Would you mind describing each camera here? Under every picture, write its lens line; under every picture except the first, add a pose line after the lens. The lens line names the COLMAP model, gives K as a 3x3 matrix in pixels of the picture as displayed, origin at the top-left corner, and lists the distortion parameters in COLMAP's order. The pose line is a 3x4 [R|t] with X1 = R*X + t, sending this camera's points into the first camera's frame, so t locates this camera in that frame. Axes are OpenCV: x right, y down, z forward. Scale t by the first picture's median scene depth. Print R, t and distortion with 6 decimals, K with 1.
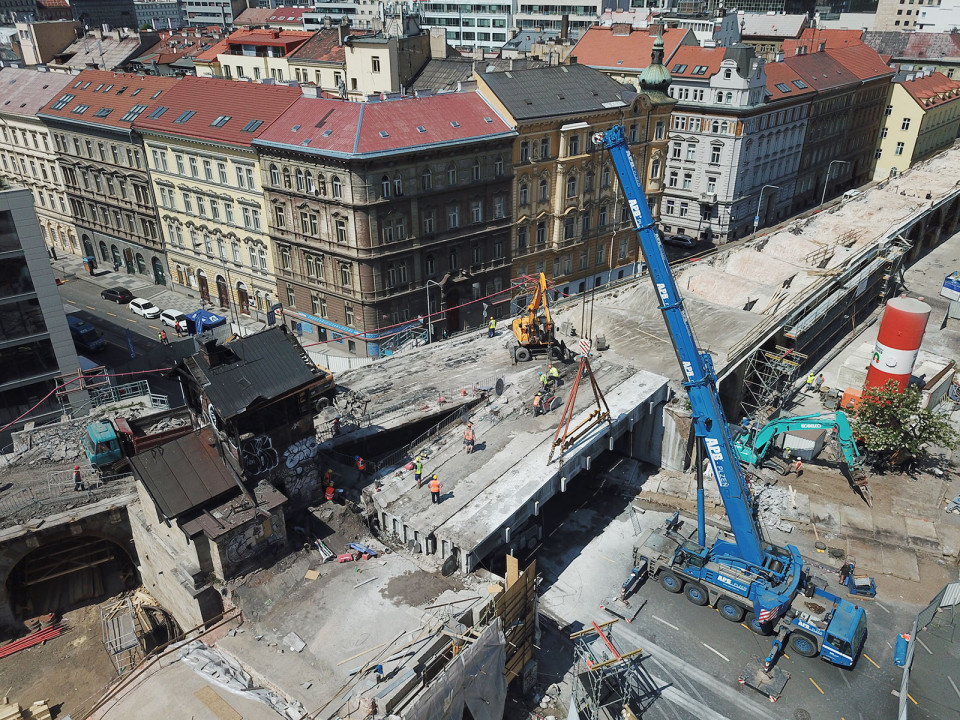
lens RADIAL K [[728.1, 0, 480.7], [0, 728.1, 360.8], [0, 0, 1]] dist [0.001314, 0.004034]
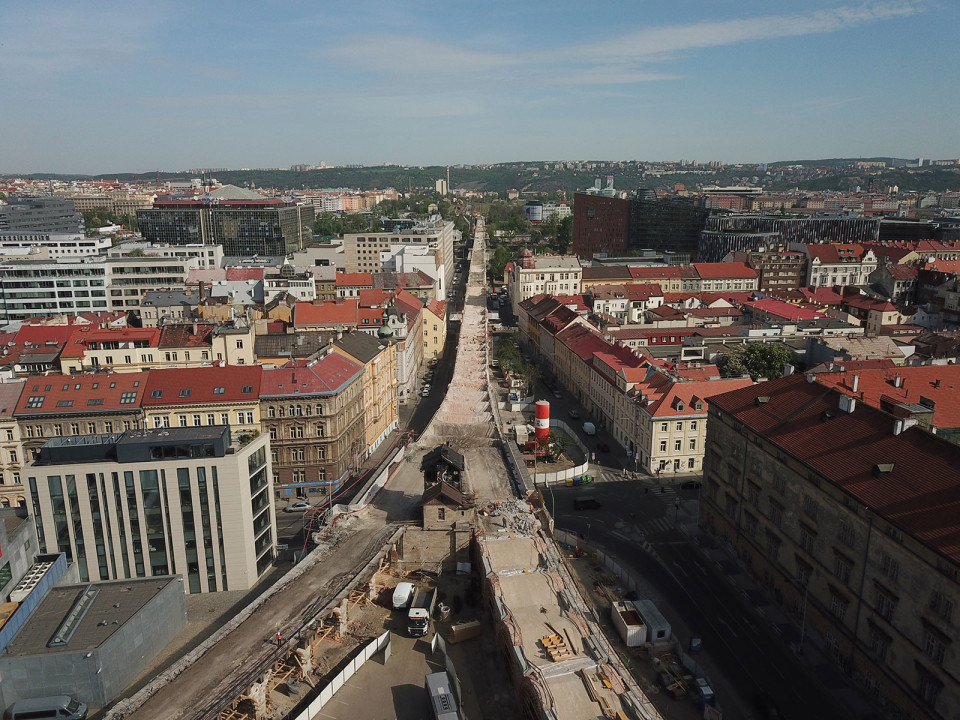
lens RADIAL K [[728.1, 0, 478.7], [0, 728.1, 360.1], [0, 0, 1]] dist [0.001314, 0.004034]
pose [[0.709498, -0.164468, 0.685246, -0.790507], [0.326137, 0.938616, -0.112400, 0.002532], [-0.624697, 0.303232, 0.719586, -0.486662]]
